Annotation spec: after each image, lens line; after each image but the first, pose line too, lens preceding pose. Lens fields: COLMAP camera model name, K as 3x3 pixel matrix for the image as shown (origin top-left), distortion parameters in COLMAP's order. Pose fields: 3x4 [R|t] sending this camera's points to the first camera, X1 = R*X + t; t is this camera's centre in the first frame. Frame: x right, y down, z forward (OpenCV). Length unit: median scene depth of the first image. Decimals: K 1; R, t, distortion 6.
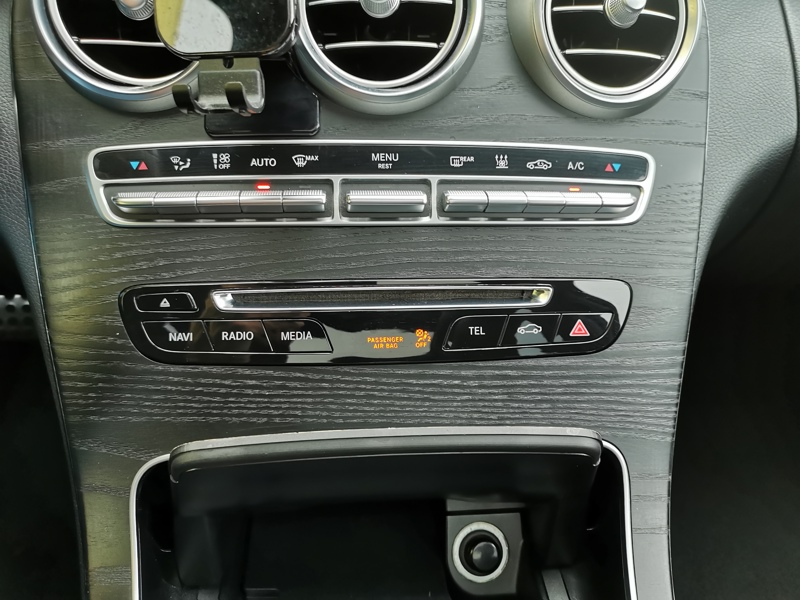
lens RADIAL K [[625.9, 0, 397.3], [0, 625.9, 301.8], [0, 0, 1]] dist [0.014406, 0.000636]
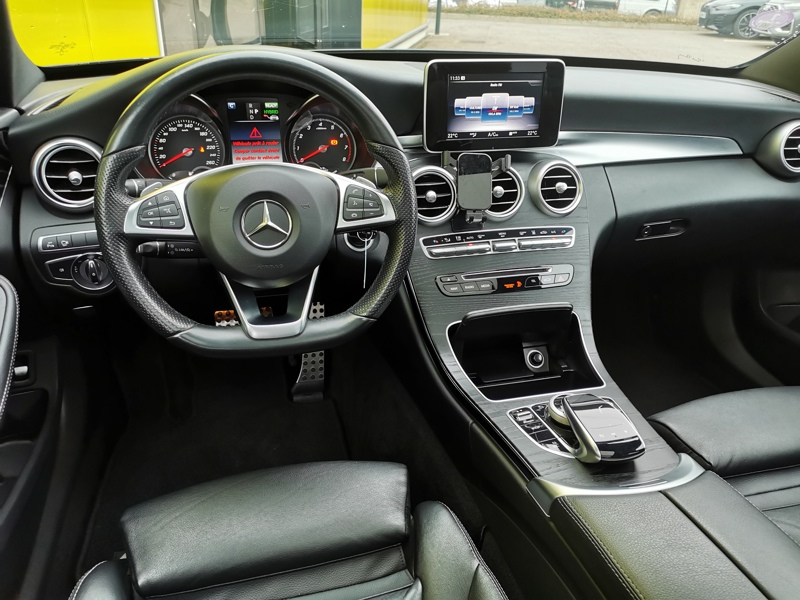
lens RADIAL K [[625.9, 0, 397.3], [0, 625.9, 301.8], [0, 0, 1]] dist [0.014406, 0.000636]
pose [[0.986605, -0.089073, 0.136664, -1.098248], [0.101753, 0.990840, -0.088782, 0.393120], [-0.127504, 0.101498, 0.986631, -2.314356]]
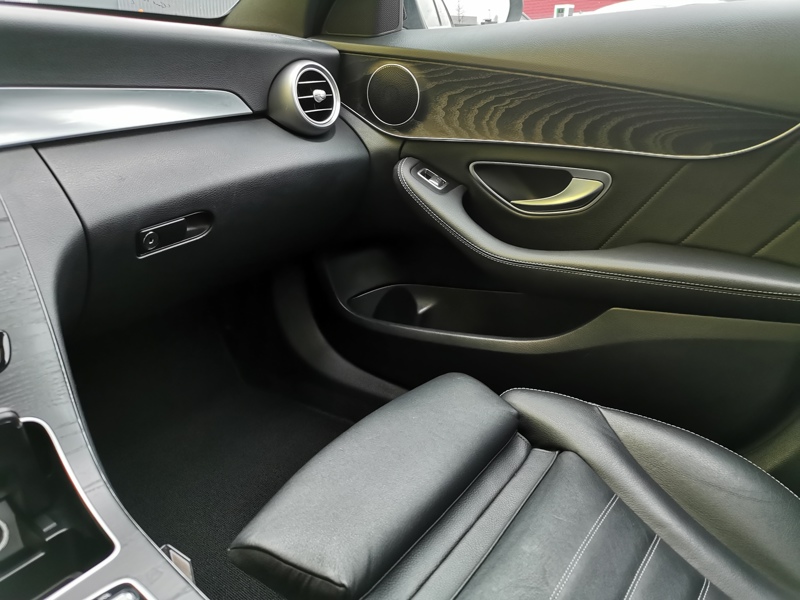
lens RADIAL K [[625.9, 0, 397.3], [0, 625.9, 301.8], [0, 0, 1]] dist [0.014406, 0.000636]
pose [[0.668657, -0.336976, 0.662831, -0.016500], [0.433433, 0.900946, 0.020788, 0.350926], [-0.604180, 0.273393, 0.748480, -1.013936]]
